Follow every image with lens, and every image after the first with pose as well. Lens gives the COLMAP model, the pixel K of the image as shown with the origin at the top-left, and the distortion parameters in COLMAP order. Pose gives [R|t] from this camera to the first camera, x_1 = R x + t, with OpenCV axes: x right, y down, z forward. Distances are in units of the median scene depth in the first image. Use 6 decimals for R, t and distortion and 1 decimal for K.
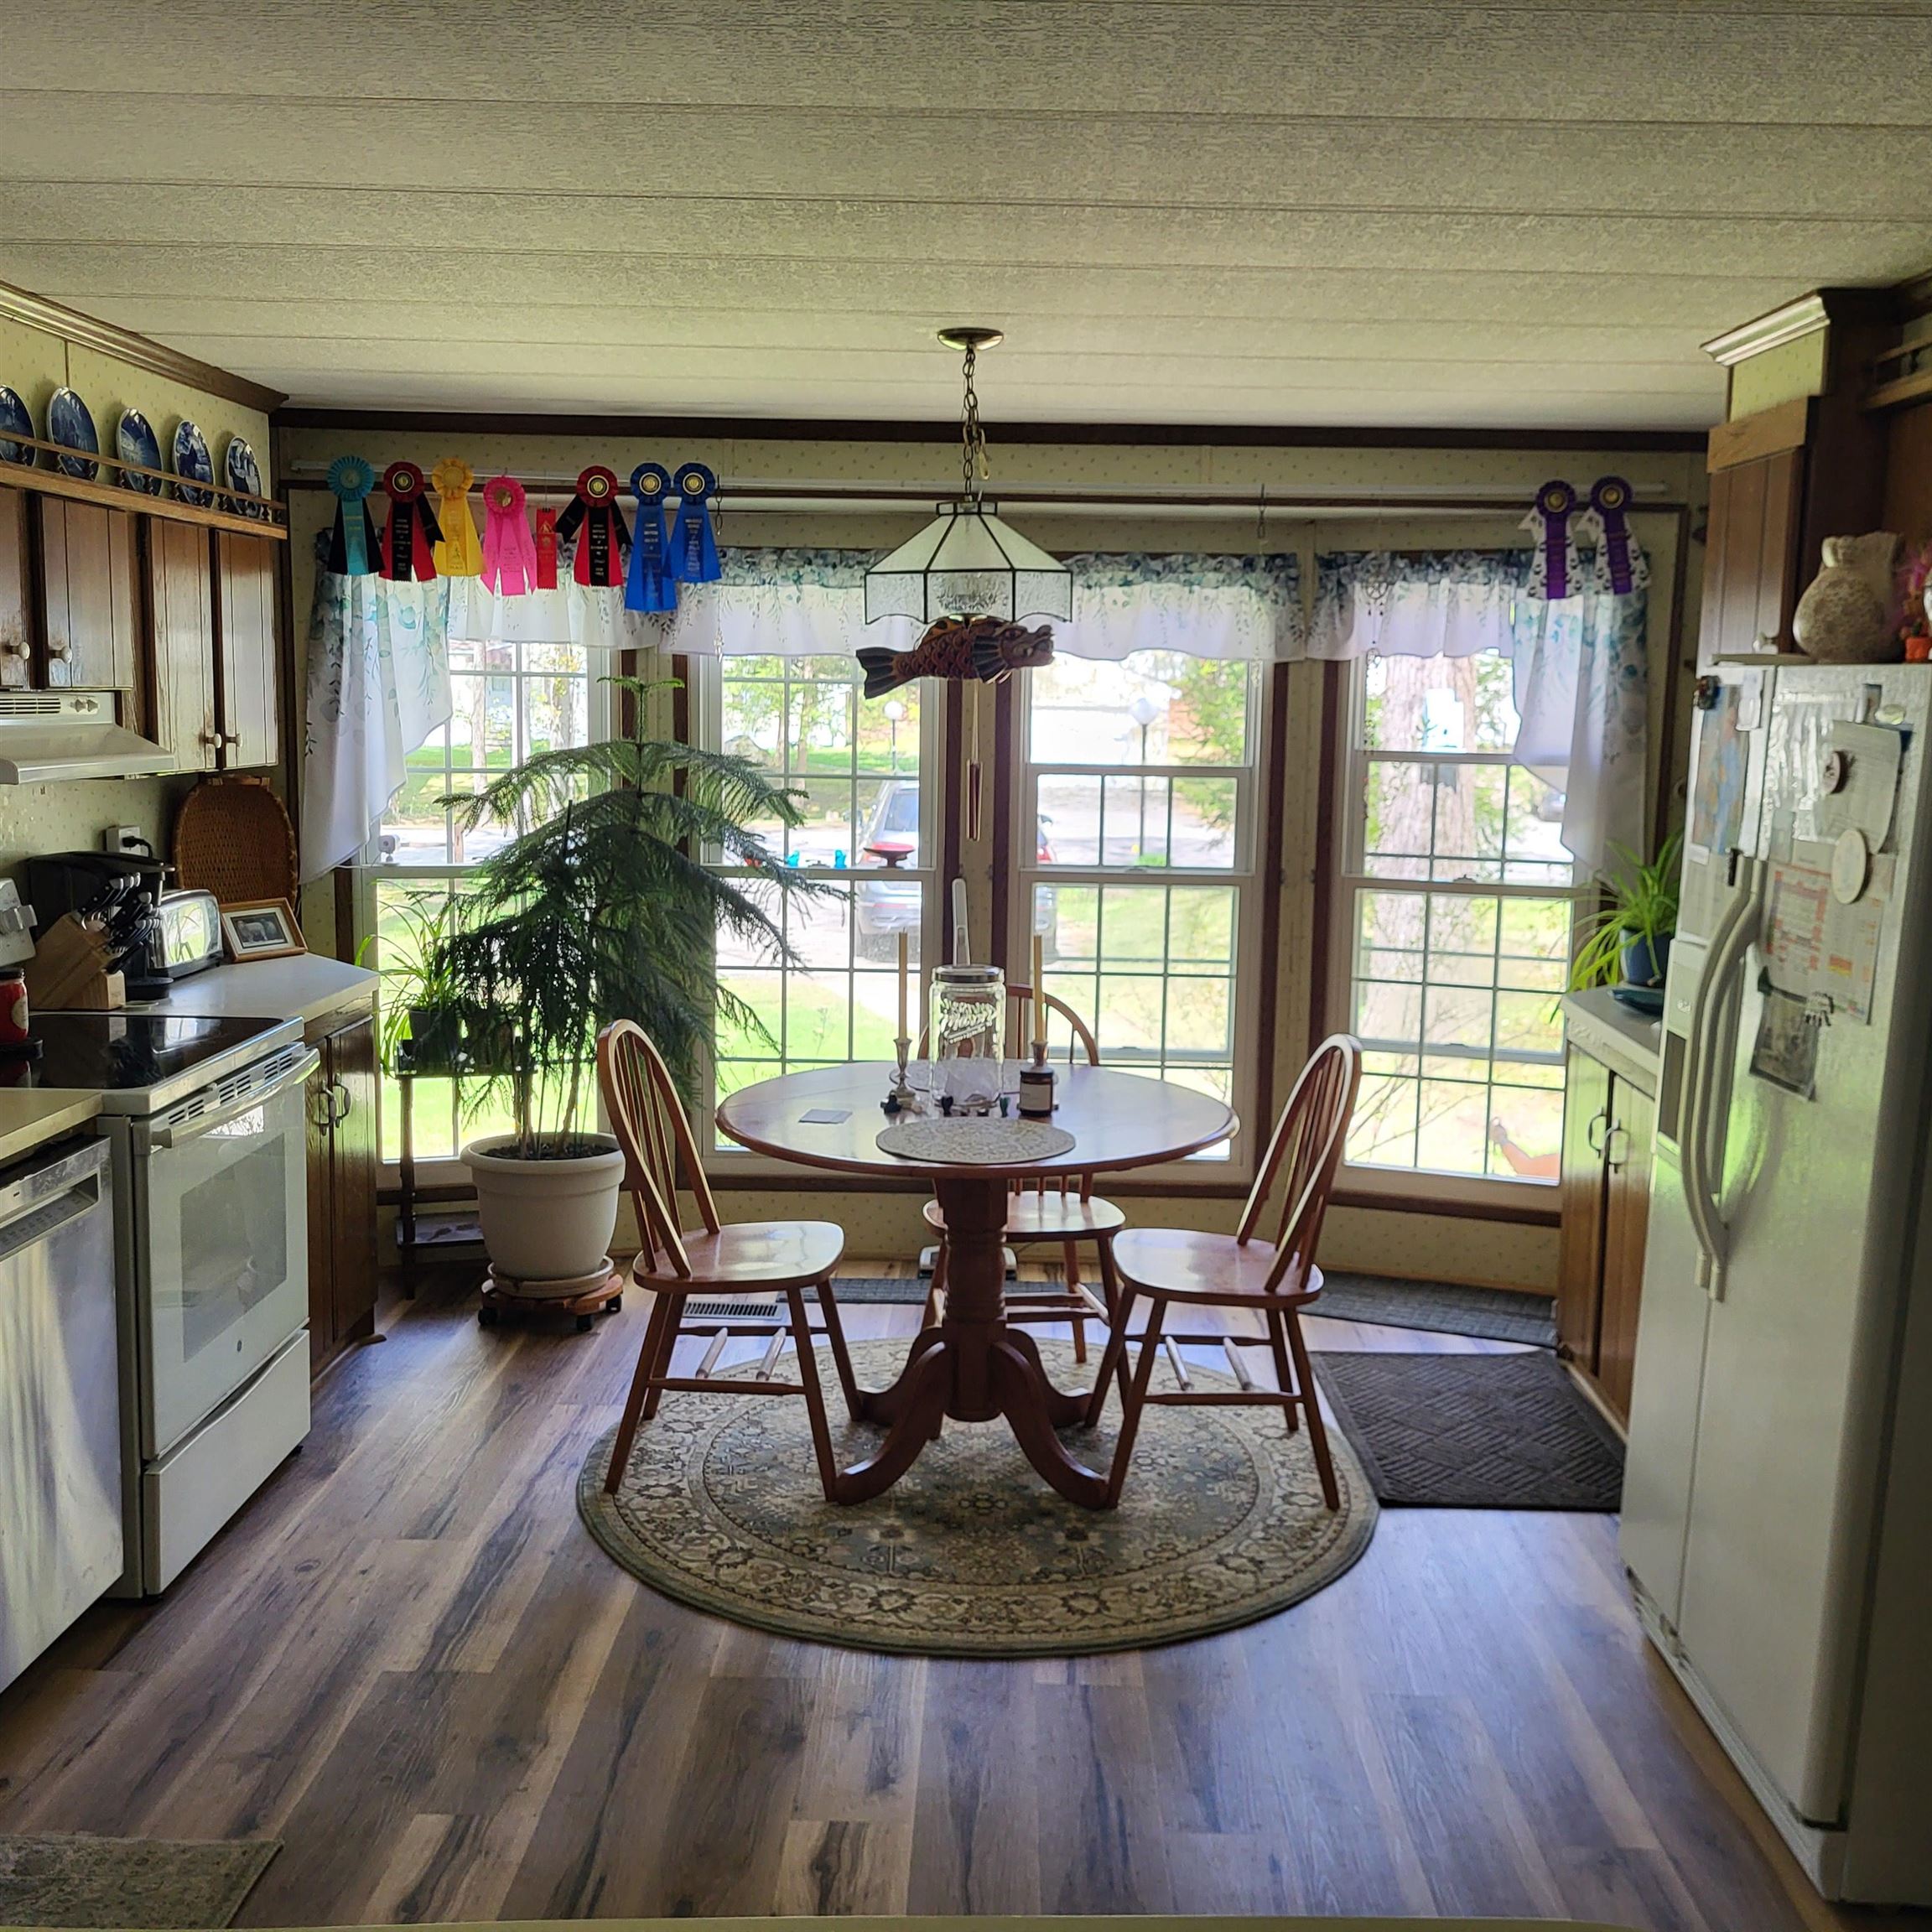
lens RADIAL K [[2001.1, 0, 970.8], [0, 2001.1, 959.7], [0, 0, 1]] dist [0.039815, 0.000000]
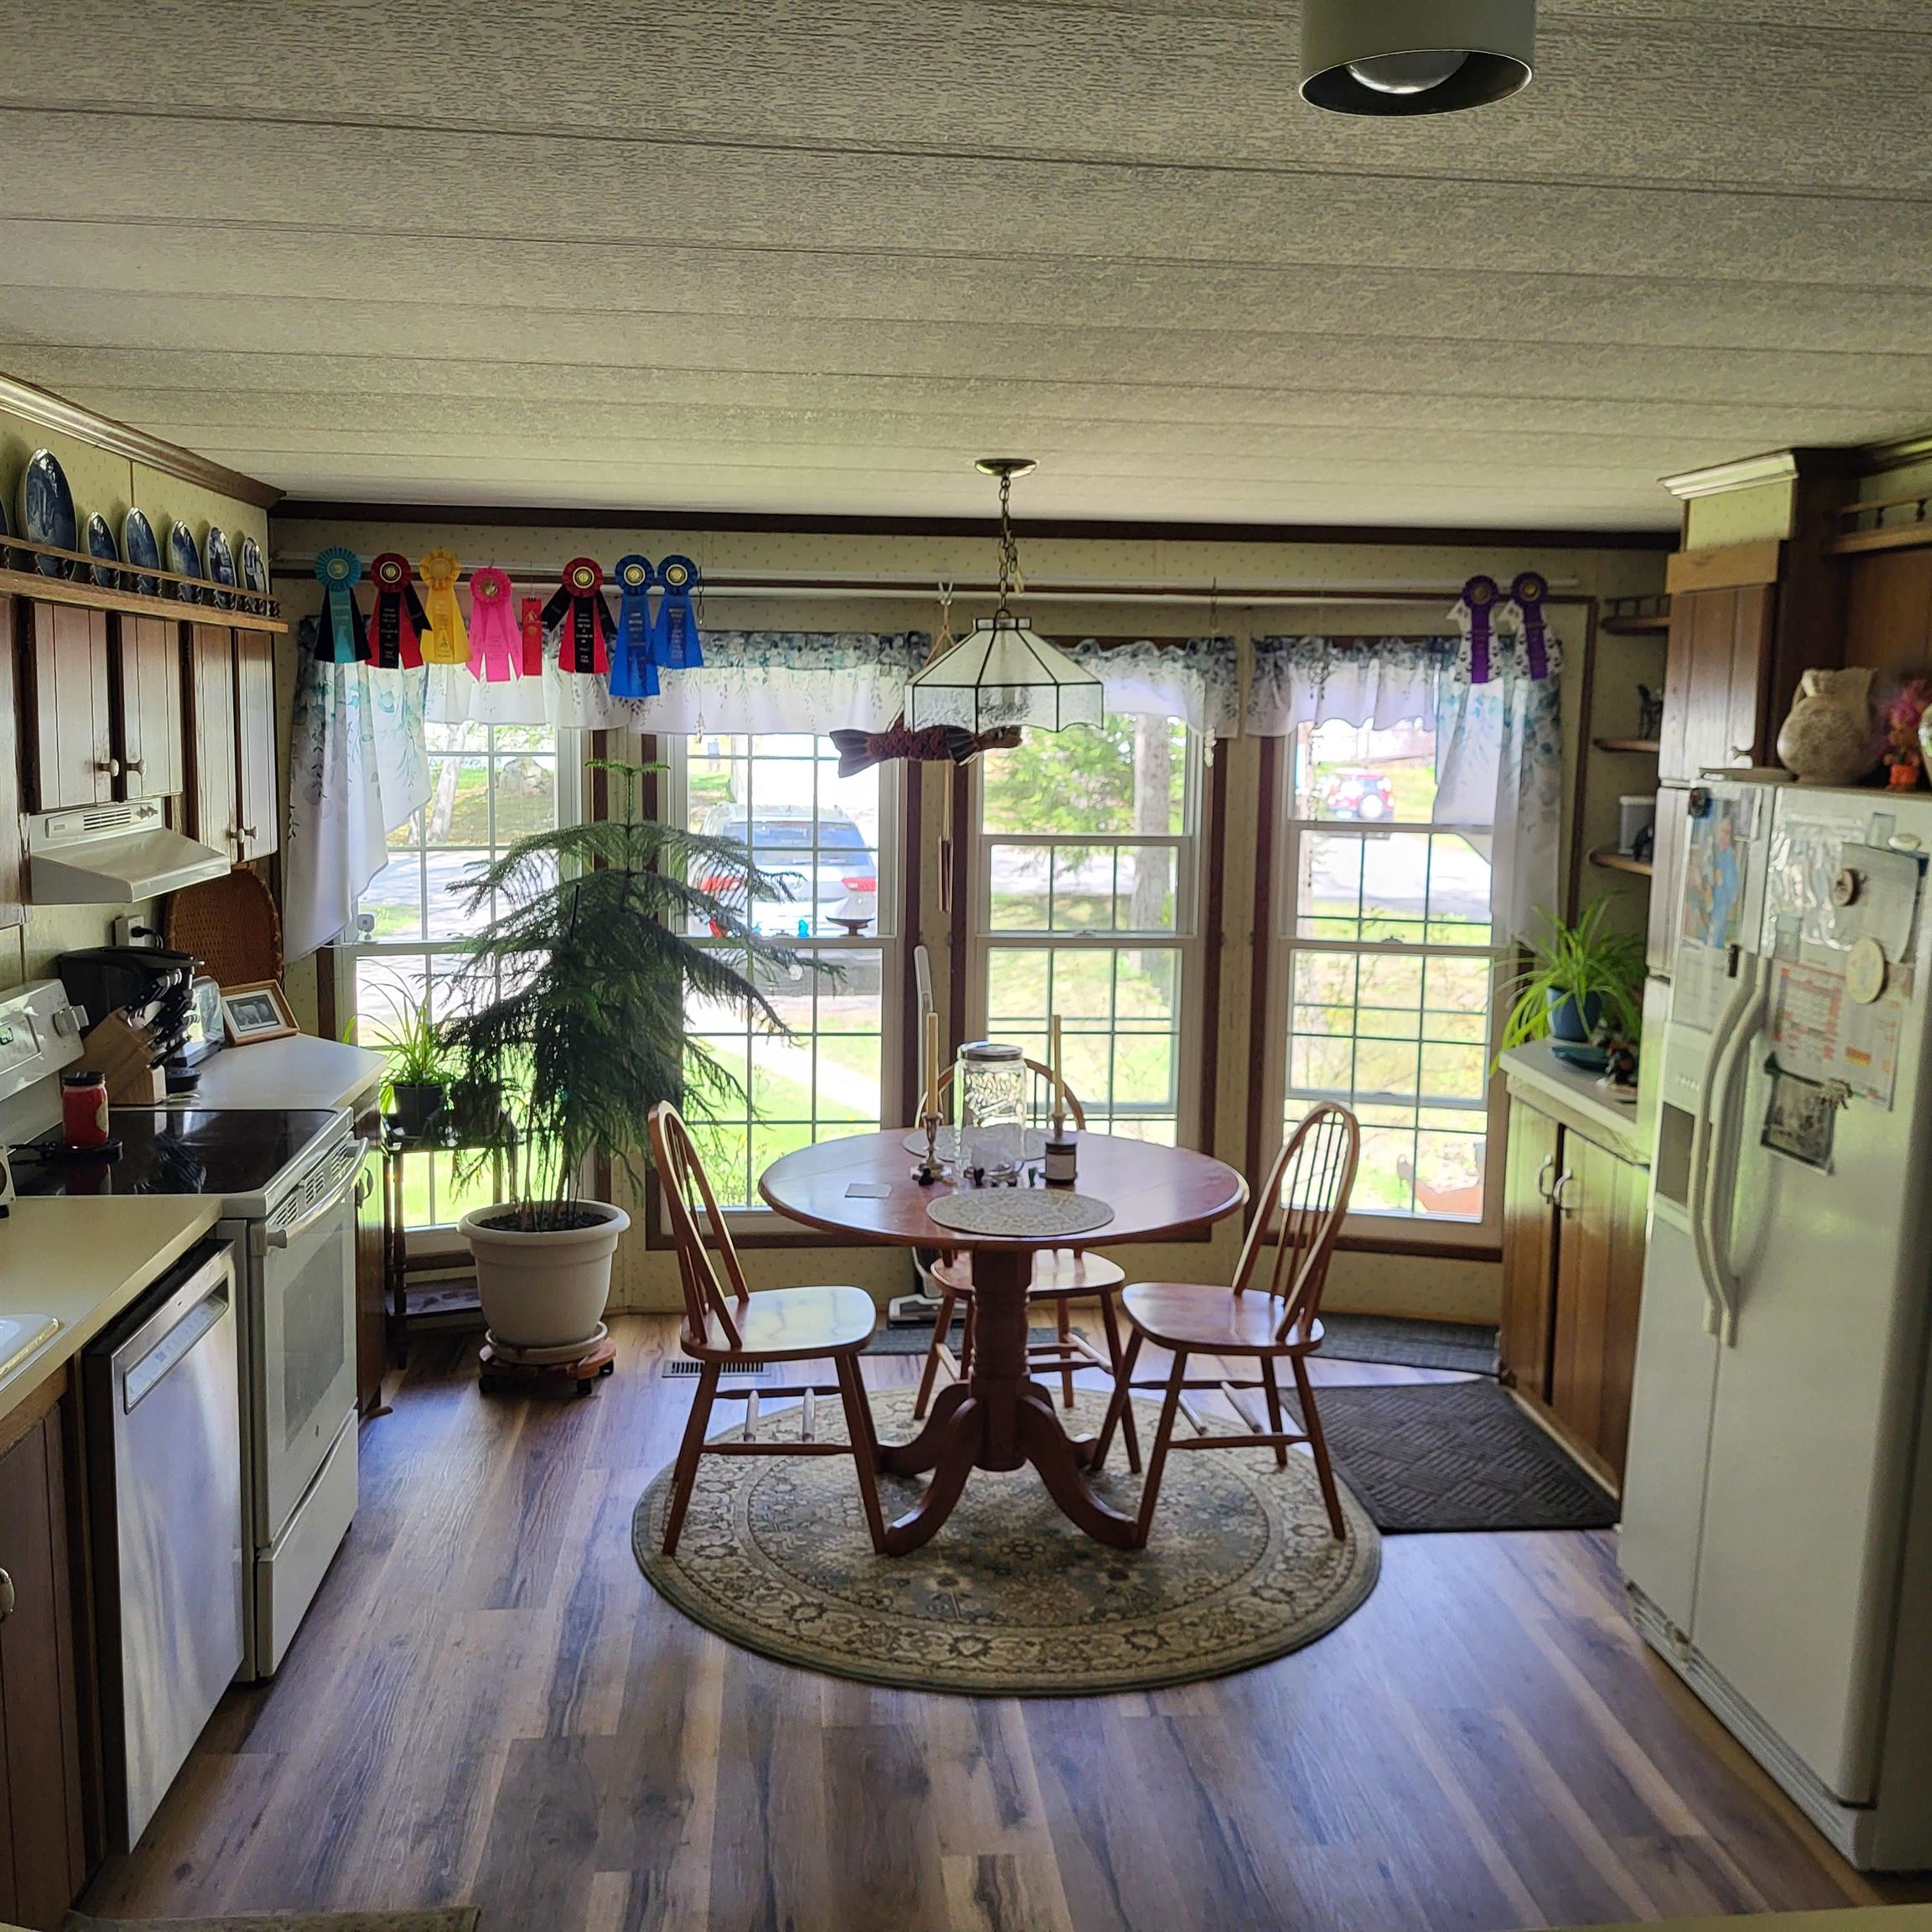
lens RADIAL K [[2001.1, 0, 960.2], [0, 2001.1, 977.0], [0, 0, 1]] dist [0.039815, 0.000000]
pose [[0.994420, -0.017537, 0.104023, -0.119887], [0.017421, 0.999846, 0.002023, -0.032994], [-0.104042, -0.000199, 0.994573, -0.055160]]
